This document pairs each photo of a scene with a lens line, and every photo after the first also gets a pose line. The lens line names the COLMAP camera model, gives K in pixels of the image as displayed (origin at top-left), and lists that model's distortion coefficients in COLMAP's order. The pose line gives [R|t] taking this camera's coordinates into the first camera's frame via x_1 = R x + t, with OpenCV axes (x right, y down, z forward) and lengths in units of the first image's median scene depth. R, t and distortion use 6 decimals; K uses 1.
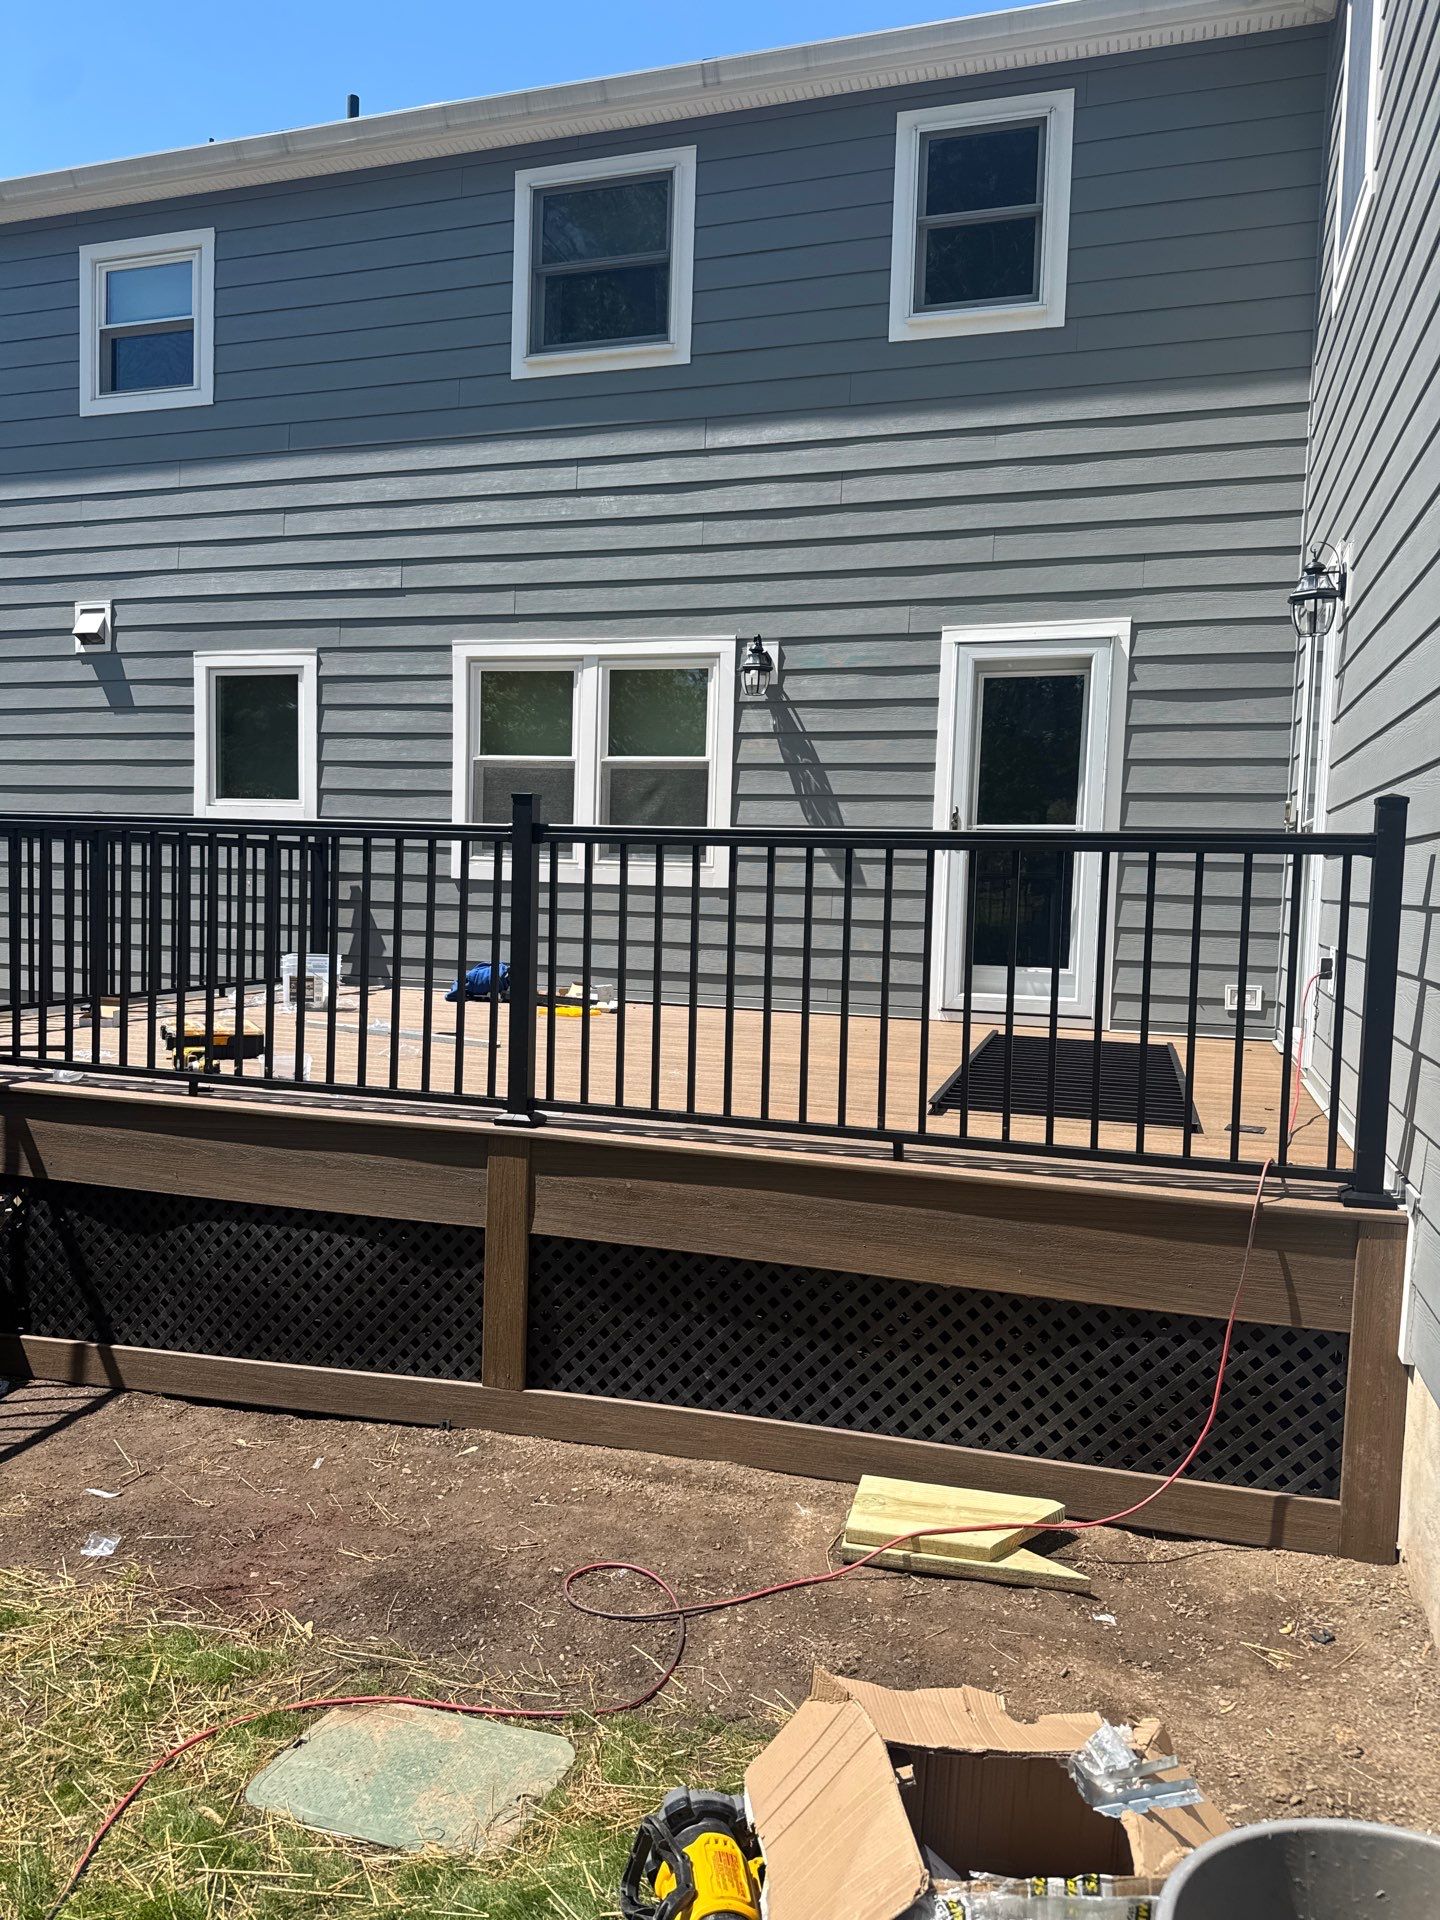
lens RADIAL K [[1351.2, 0, 720.8], [0, 1351.2, 965.5], [0, 0, 1]] dist [0.052662, -0.065728]
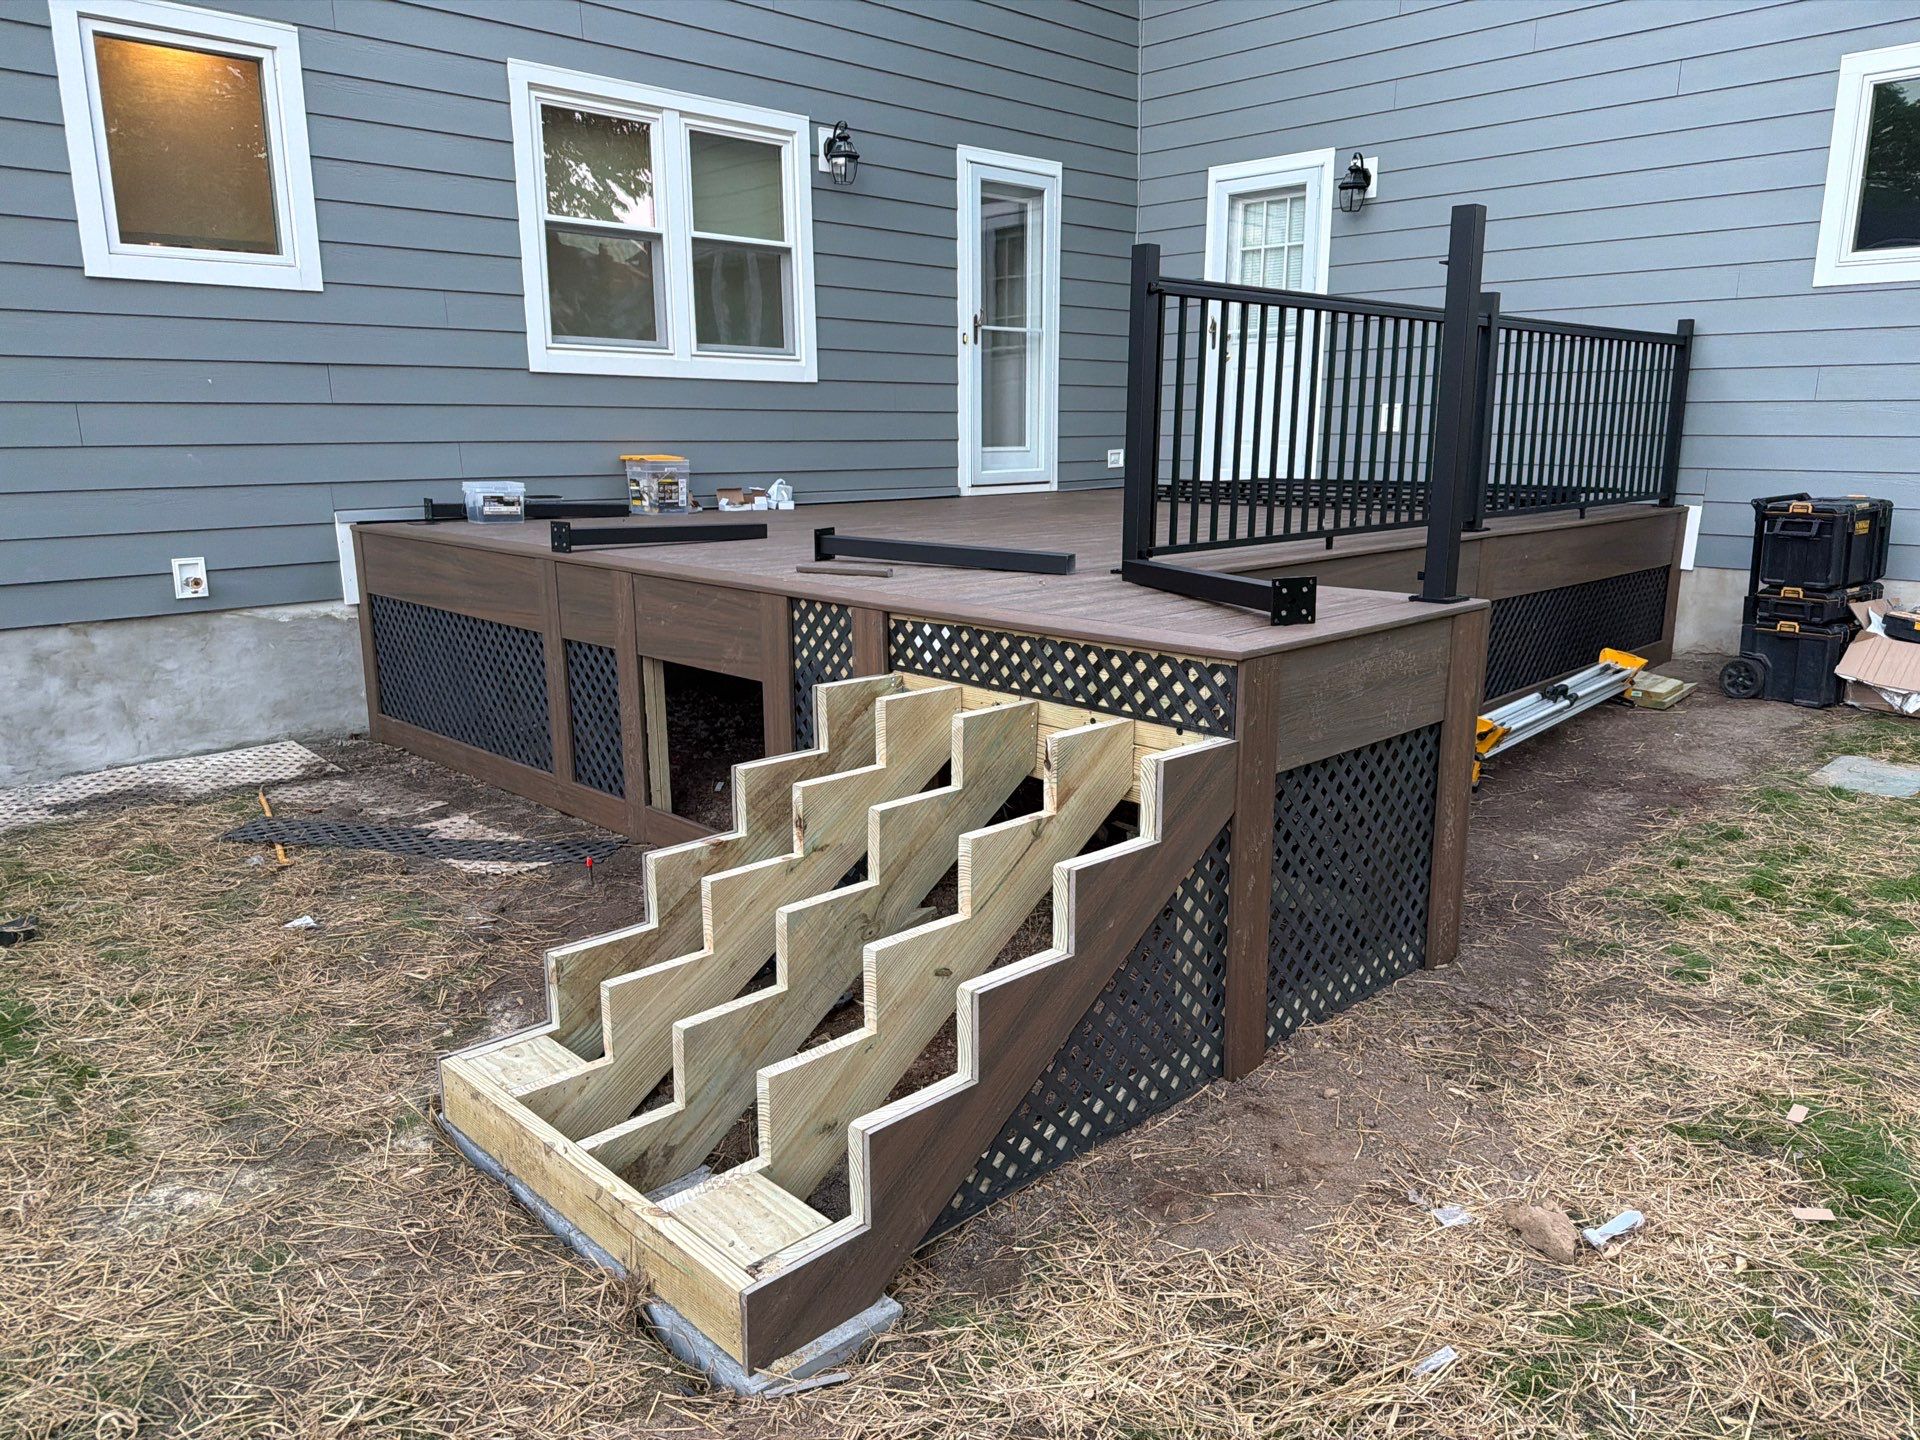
lens RADIAL K [[1352.1, 0, 956.6], [0, 1352.1, 738.0], [0, 0, 1]] dist [0.034282, -0.040692]
pose [[0.470457, -0.226961, 0.852736, -0.956262], [0.068314, 0.972825, 0.221235, -0.014647], [-0.879774, -0.045827, 0.473177, 0.443668]]
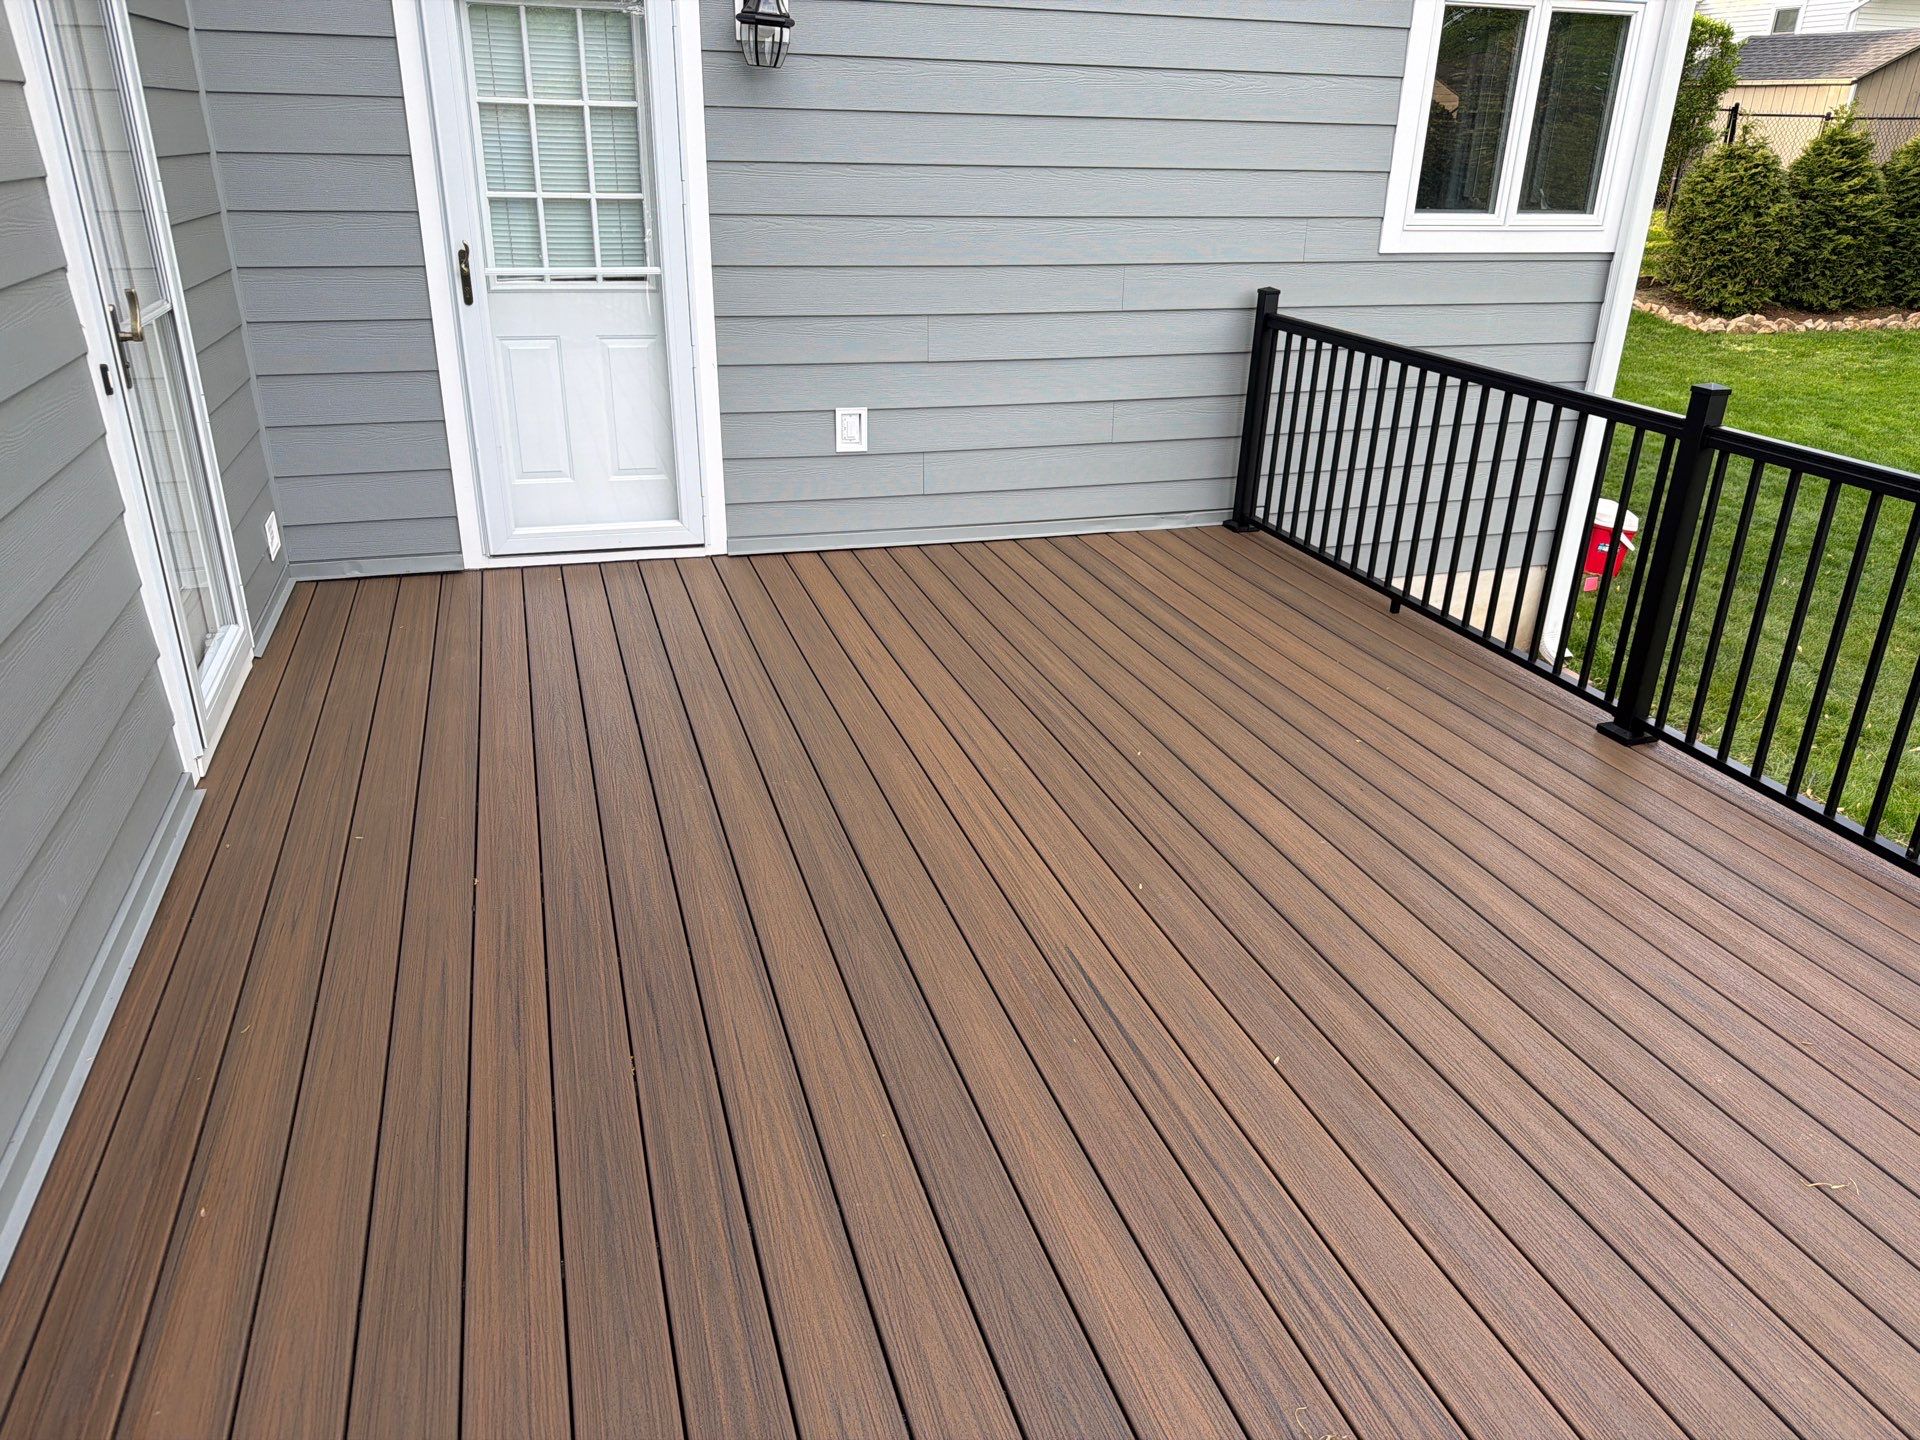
lens RADIAL K [[1352.1, 0, 963.4], [0, 1352.1, 720.9], [0, 0, 1]] dist [0.034282, -0.040692]
pose [[-0.586279, -0.364546, 0.723452, -0.320831], [0.008358, 0.890261, 0.455374, -0.190784], [-0.810066, 0.273023, -0.518895, 1.064691]]
